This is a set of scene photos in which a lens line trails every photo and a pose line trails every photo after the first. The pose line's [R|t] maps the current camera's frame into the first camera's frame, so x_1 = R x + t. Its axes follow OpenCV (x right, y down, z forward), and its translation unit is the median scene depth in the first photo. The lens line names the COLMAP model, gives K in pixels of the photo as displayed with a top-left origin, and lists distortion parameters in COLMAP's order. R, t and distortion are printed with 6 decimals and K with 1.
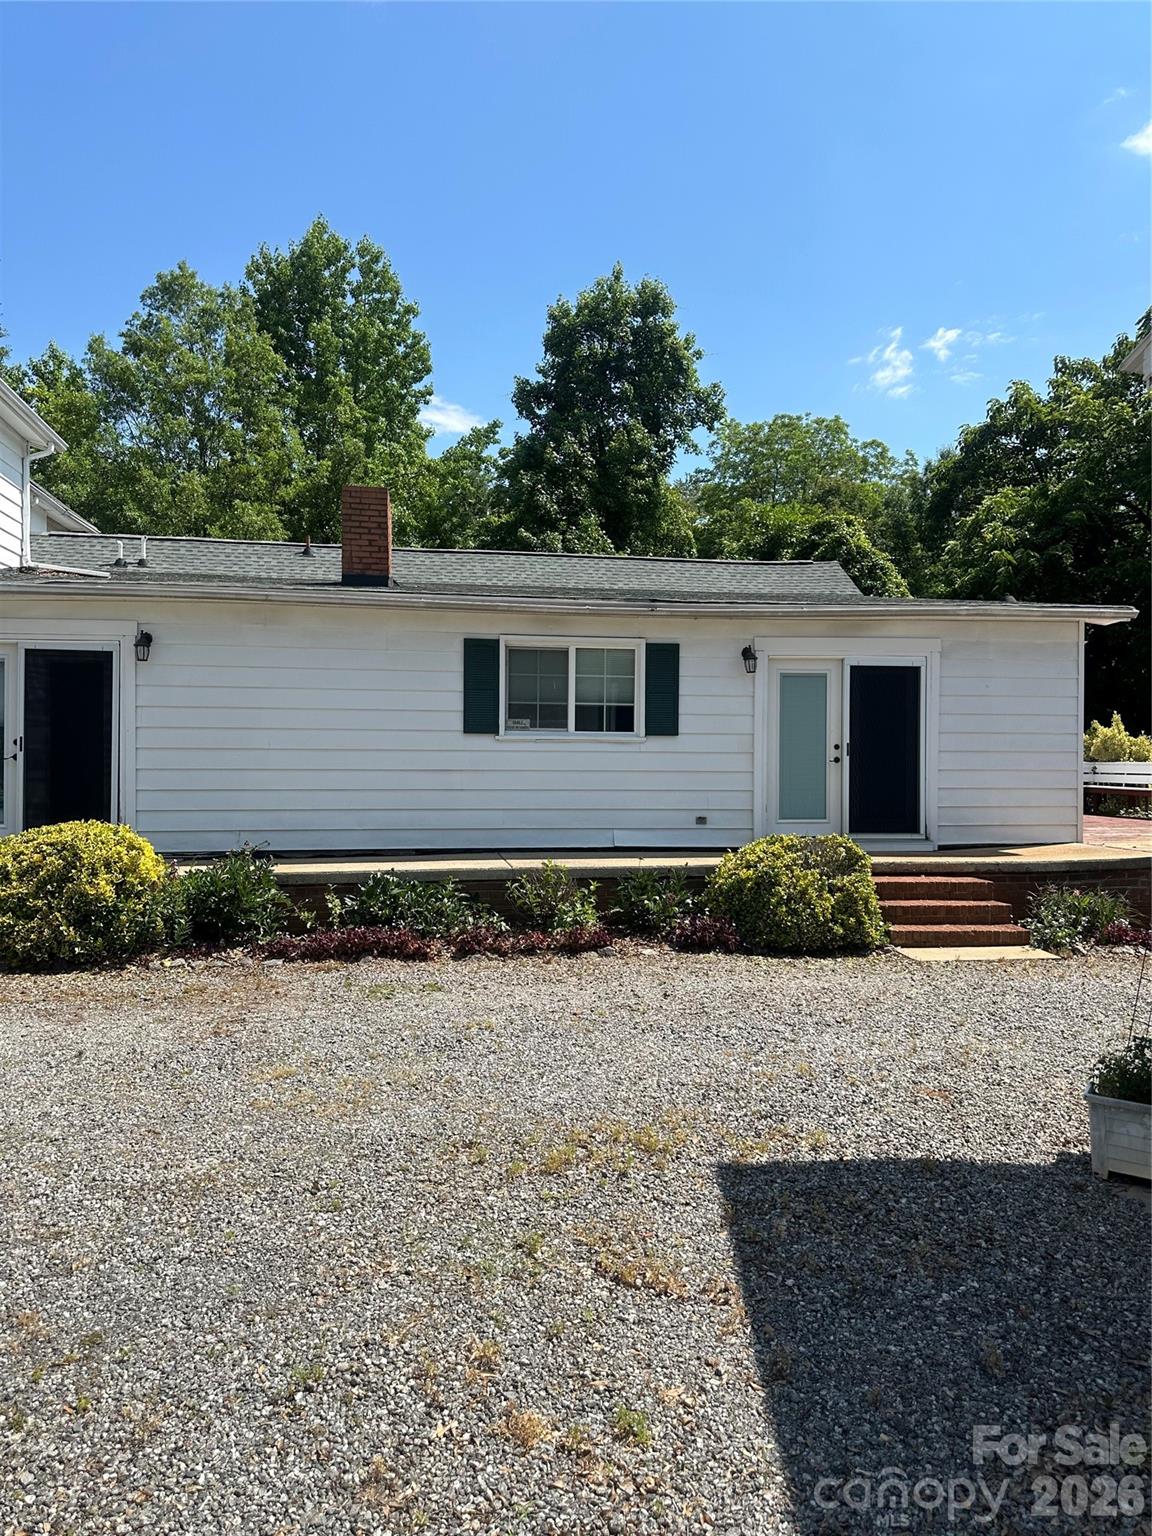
lens RADIAL K [[1094.9, 0, 576.4], [0, 1094.9, 763.4], [0, 0, 1]] dist [0.096318, -0.103925]
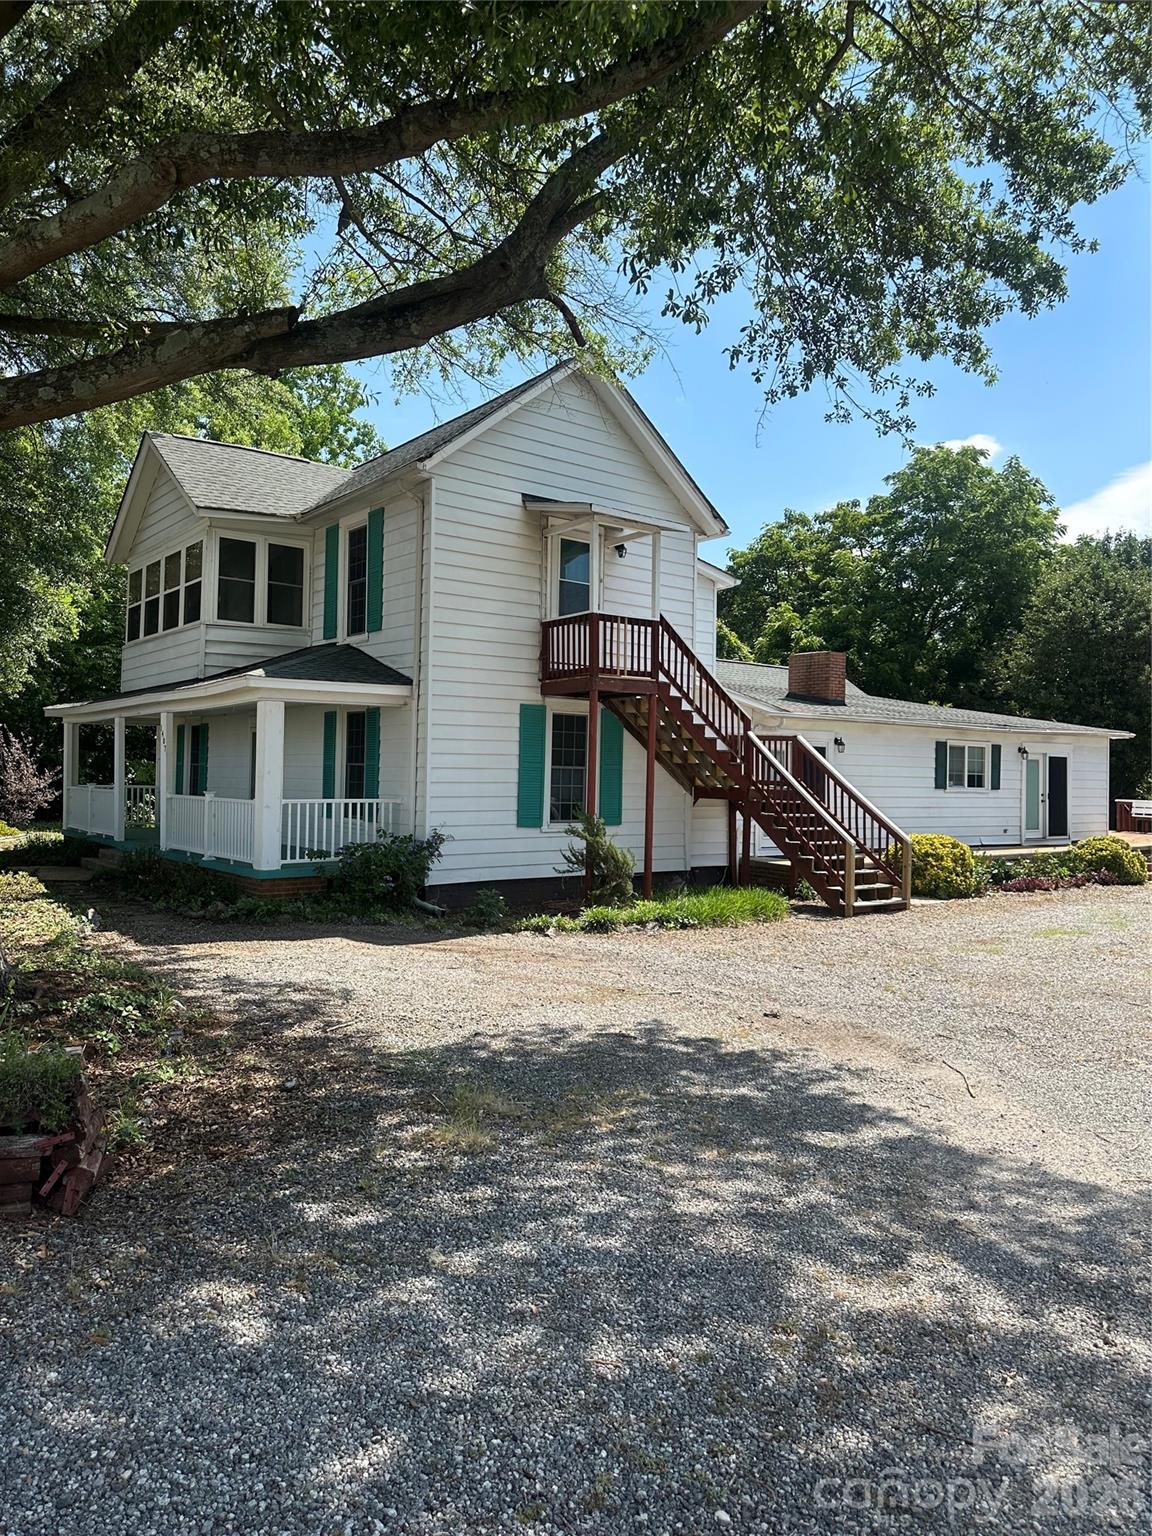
lens RADIAL K [[1094.9, 0, 576.4], [0, 1094.9, 763.4], [0, 0, 1]] dist [0.096318, -0.103925]
pose [[0.887804, 0.018153, 0.459864, -1.524632], [-0.012323, 0.999801, -0.015675, -0.031360], [-0.460057, 0.008249, 0.887851, -0.458306]]
